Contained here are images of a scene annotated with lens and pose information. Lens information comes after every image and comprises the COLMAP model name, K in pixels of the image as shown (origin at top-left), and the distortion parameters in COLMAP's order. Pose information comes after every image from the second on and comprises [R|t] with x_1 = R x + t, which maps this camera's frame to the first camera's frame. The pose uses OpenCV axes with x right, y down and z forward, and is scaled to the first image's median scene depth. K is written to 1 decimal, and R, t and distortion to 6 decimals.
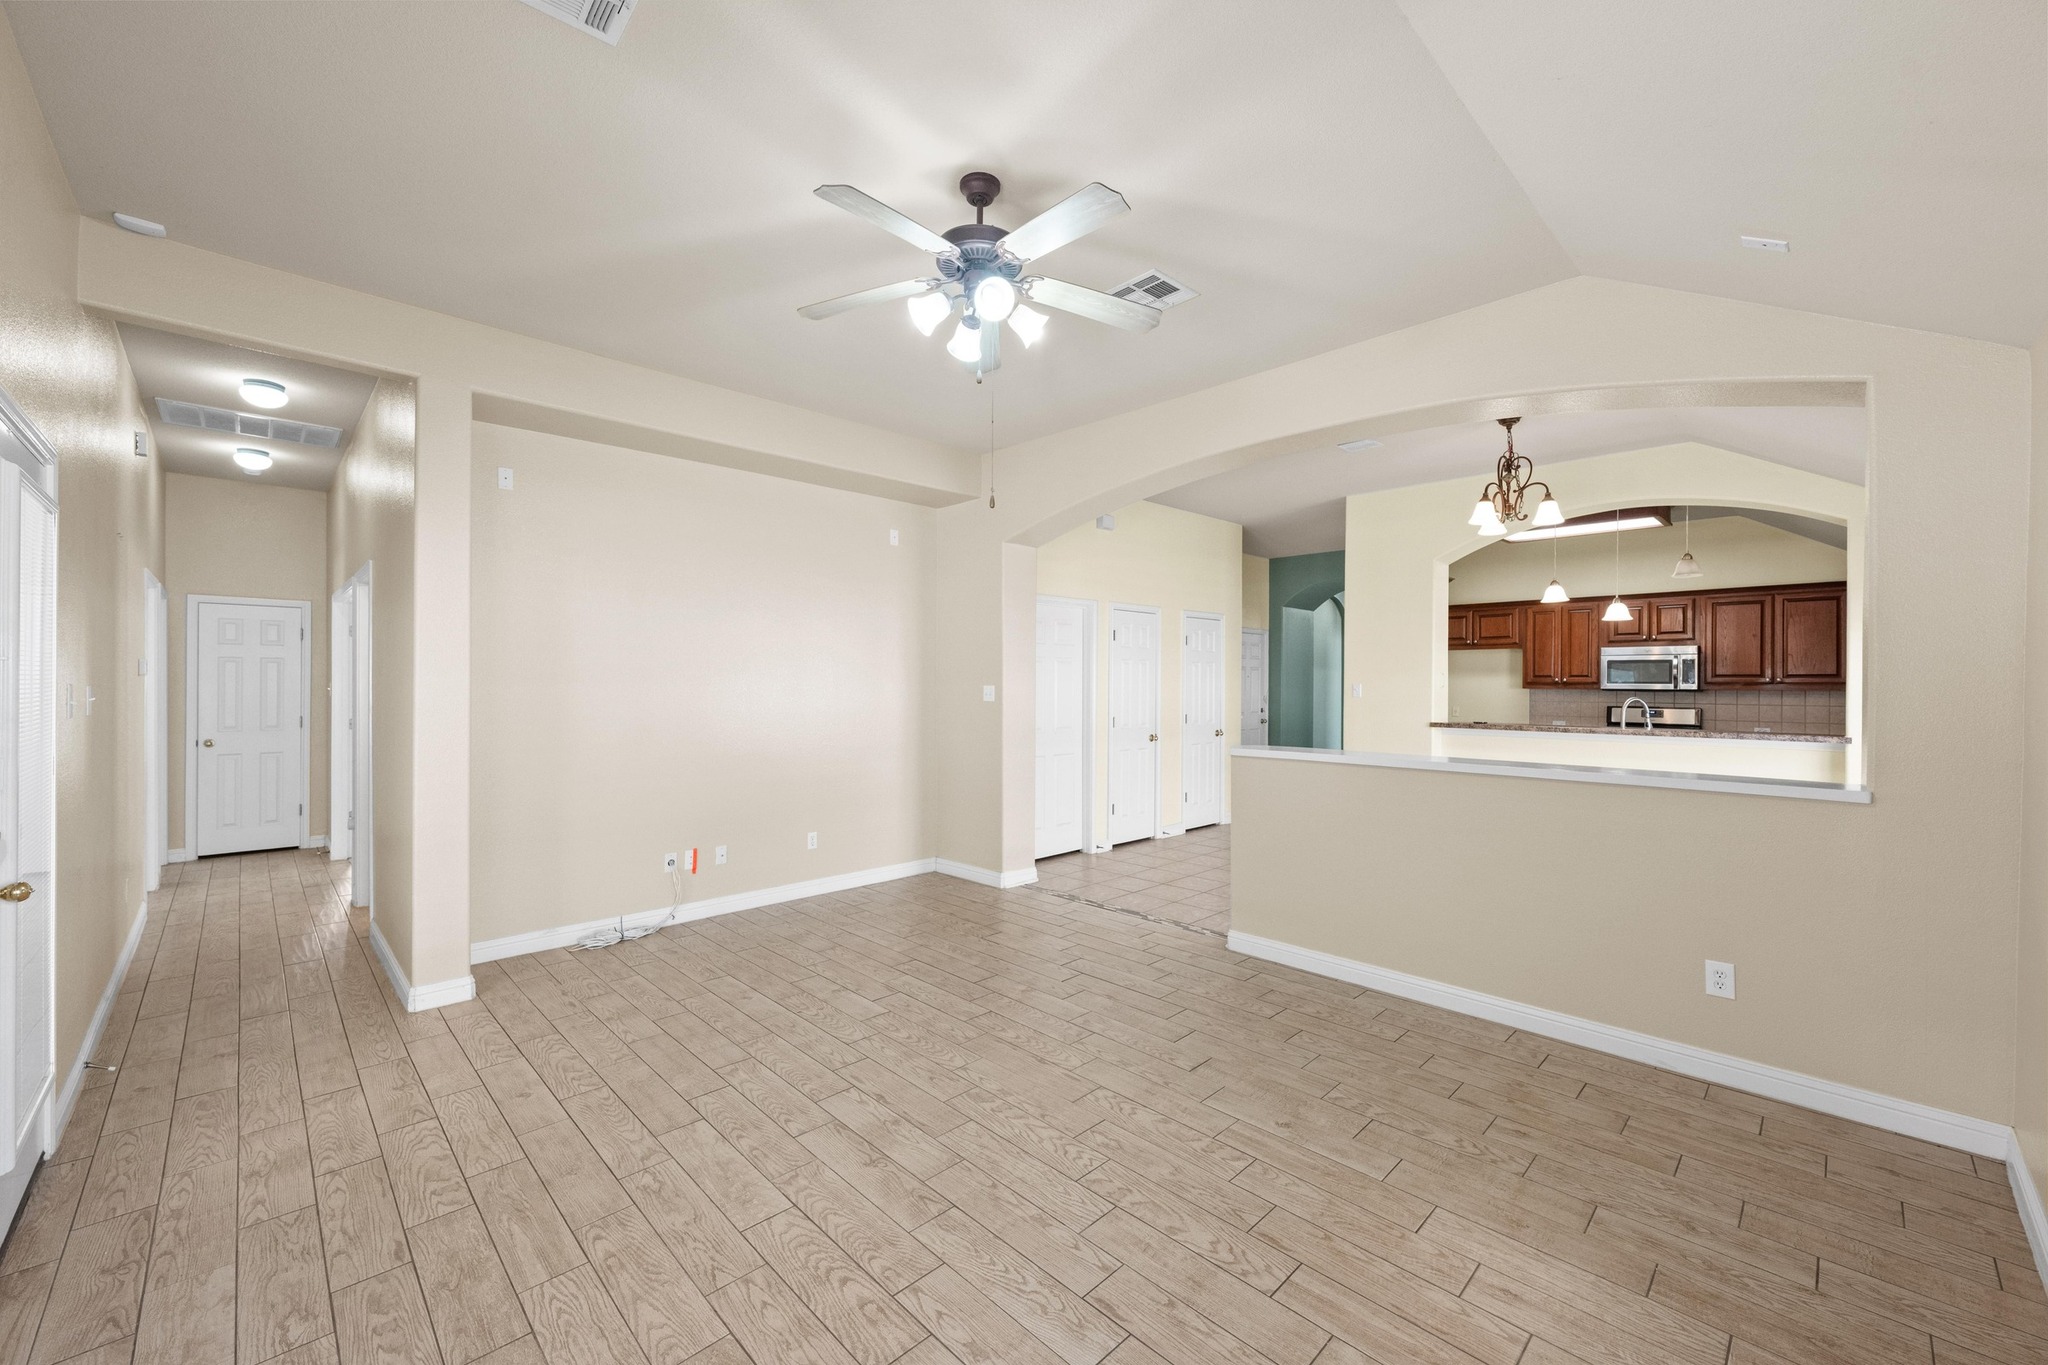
lens RADIAL K [[811.7, 0, 1042.2], [0, 811.7, 685.3], [0, 0, 1]] dist [-0.000770, 0.000805]
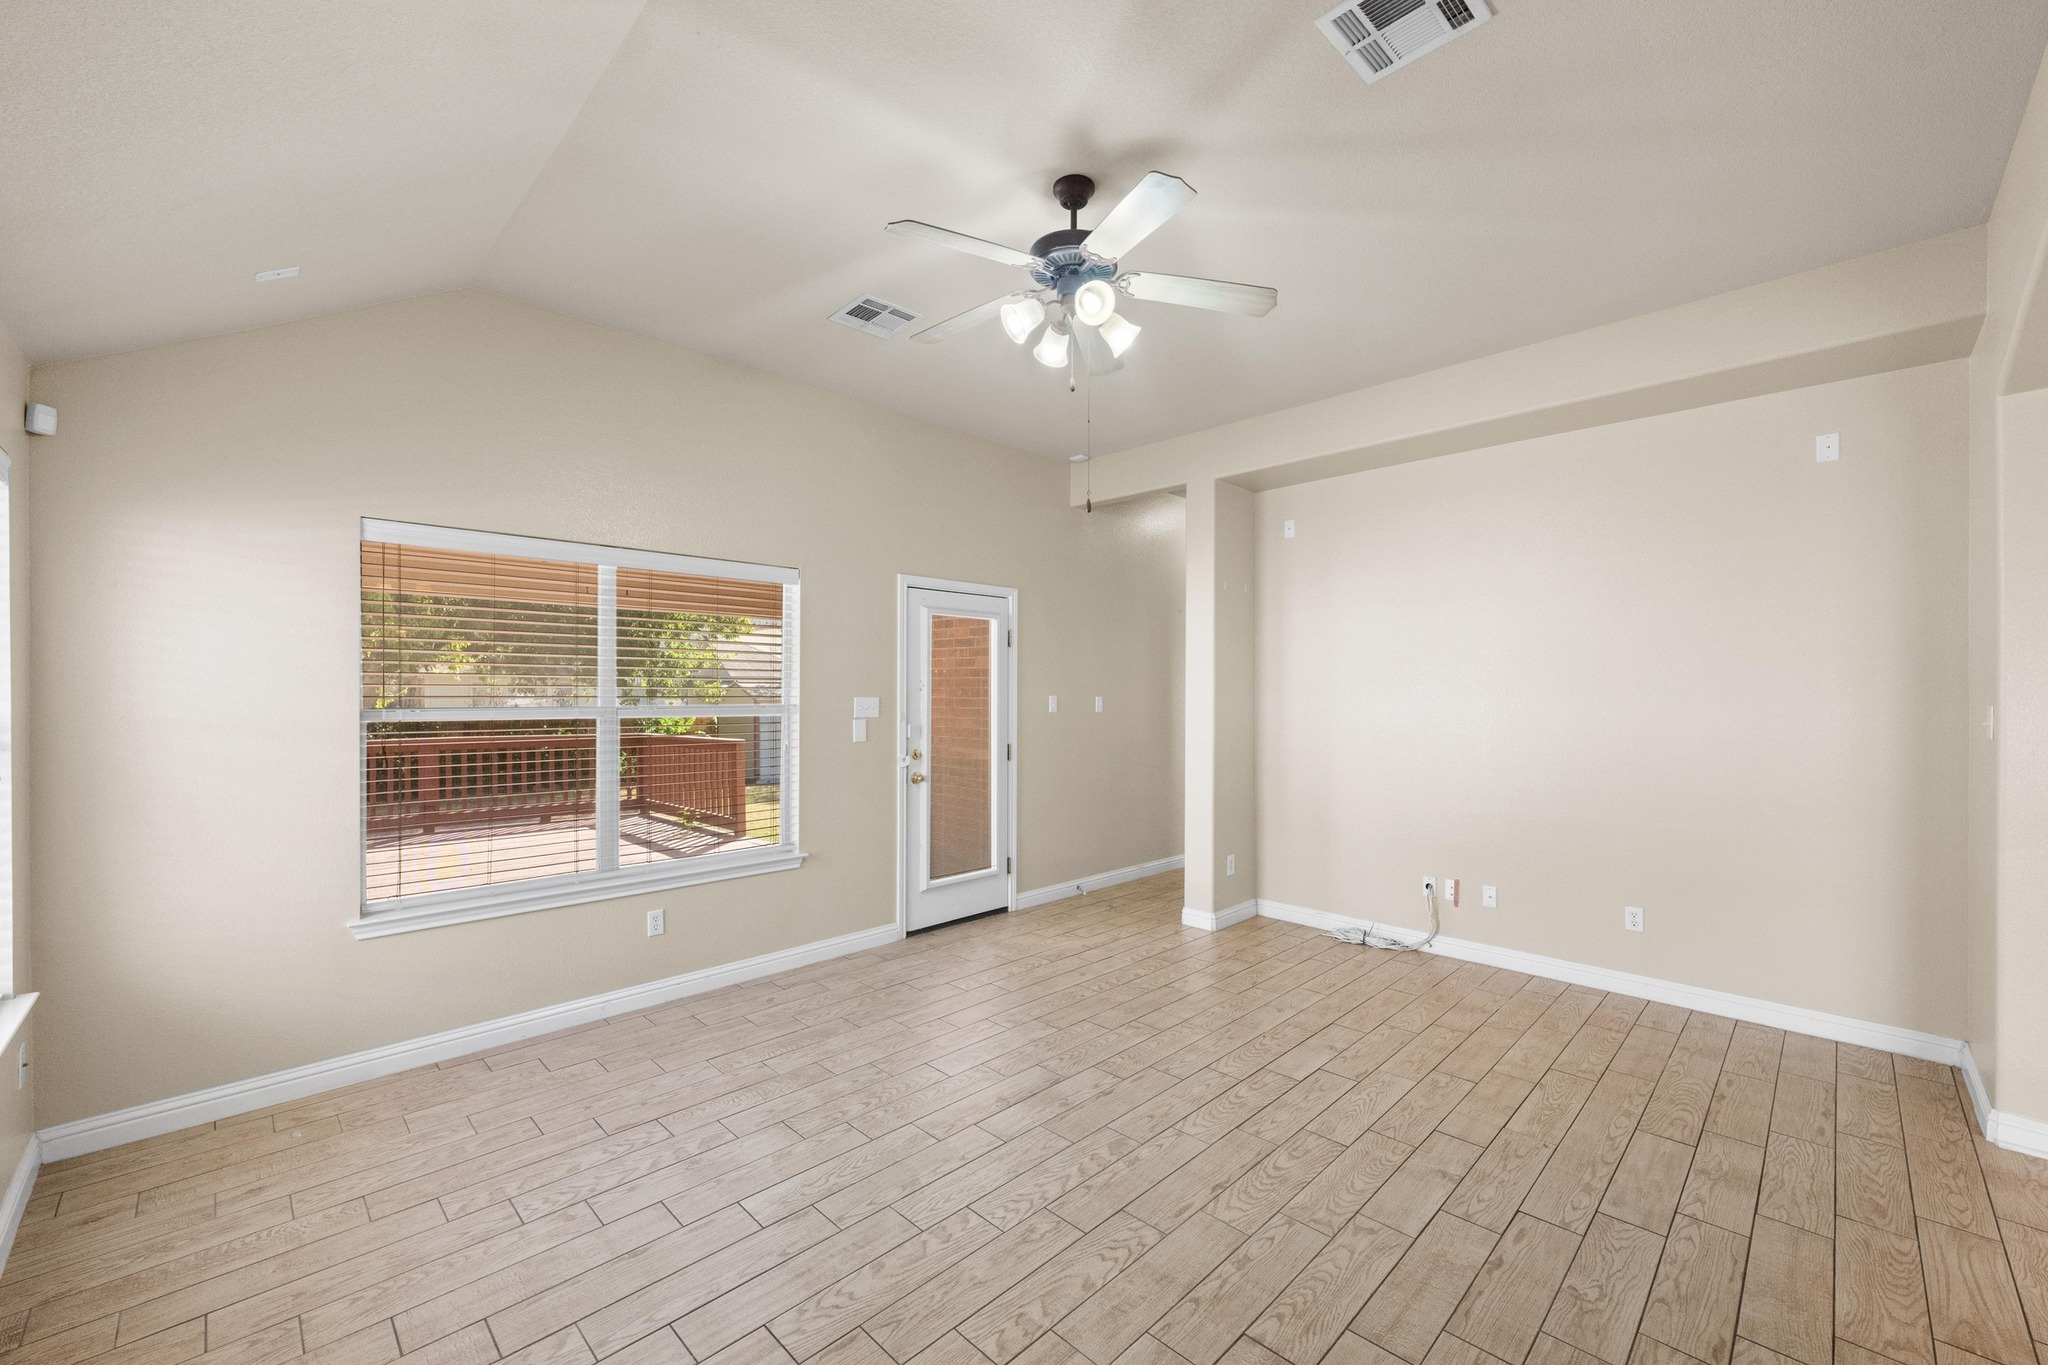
lens RADIAL K [[811.7, 0, 1004.0], [0, 811.7, 694.4], [0, 0, 1]] dist [-0.000770, 0.000805]
pose [[-0.020298, -0.000267, -0.999794, 0.503947], [-0.003091, 0.999995, -0.000204, -0.004787], [0.999789, 0.003086, -0.020298, 0.523341]]
